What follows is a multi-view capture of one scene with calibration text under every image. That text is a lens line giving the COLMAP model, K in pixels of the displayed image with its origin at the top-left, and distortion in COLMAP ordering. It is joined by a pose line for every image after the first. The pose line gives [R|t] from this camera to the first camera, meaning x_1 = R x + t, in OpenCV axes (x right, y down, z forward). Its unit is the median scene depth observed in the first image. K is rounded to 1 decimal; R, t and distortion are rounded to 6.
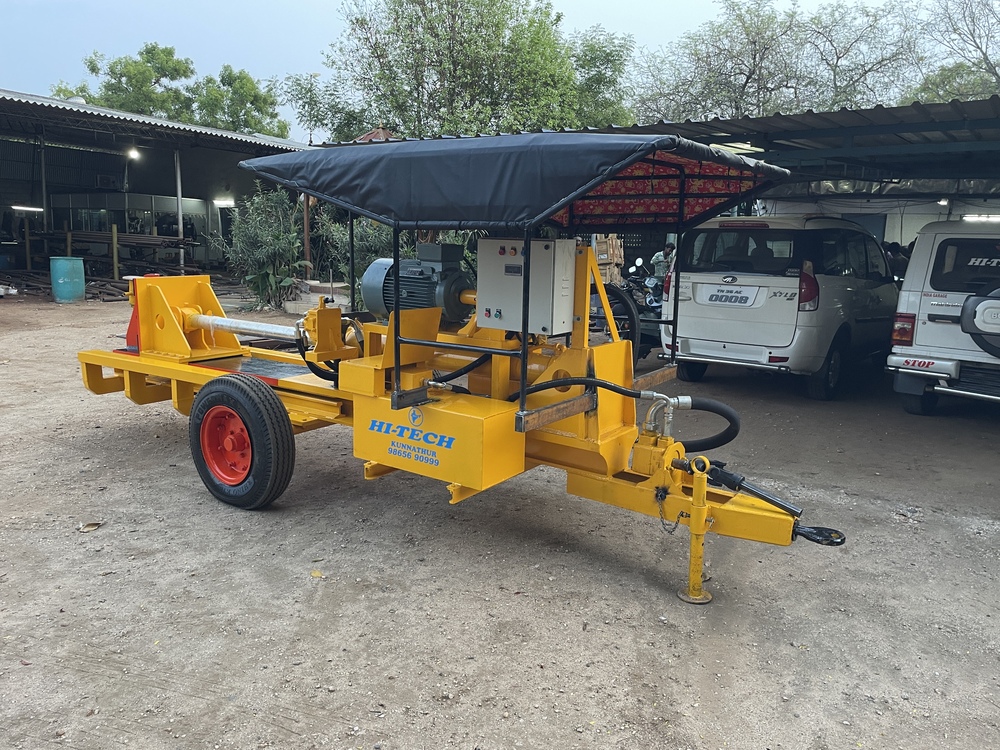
lens RADIAL K [[722.1, 0, 510.6], [0, 722.1, 360.6], [0, 0, 1]] dist [0.073080, -0.086861]
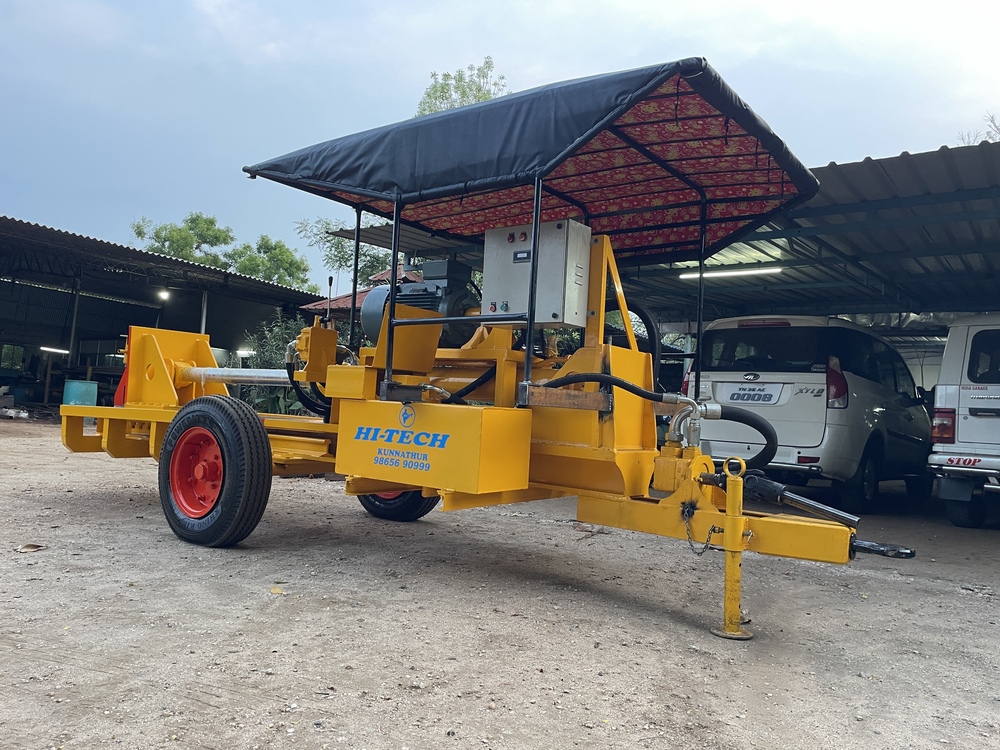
lens RADIAL K [[725.4, 0, 506.7], [0, 725.4, 374.1], [0, 0, 1]] dist [0.073694, -0.089747]
pose [[0.999170, 0.031150, -0.026255, 0.012252], [-0.035958, 0.977268, -0.208938, 0.209333], [0.019149, 0.209709, 0.977576, 0.123748]]
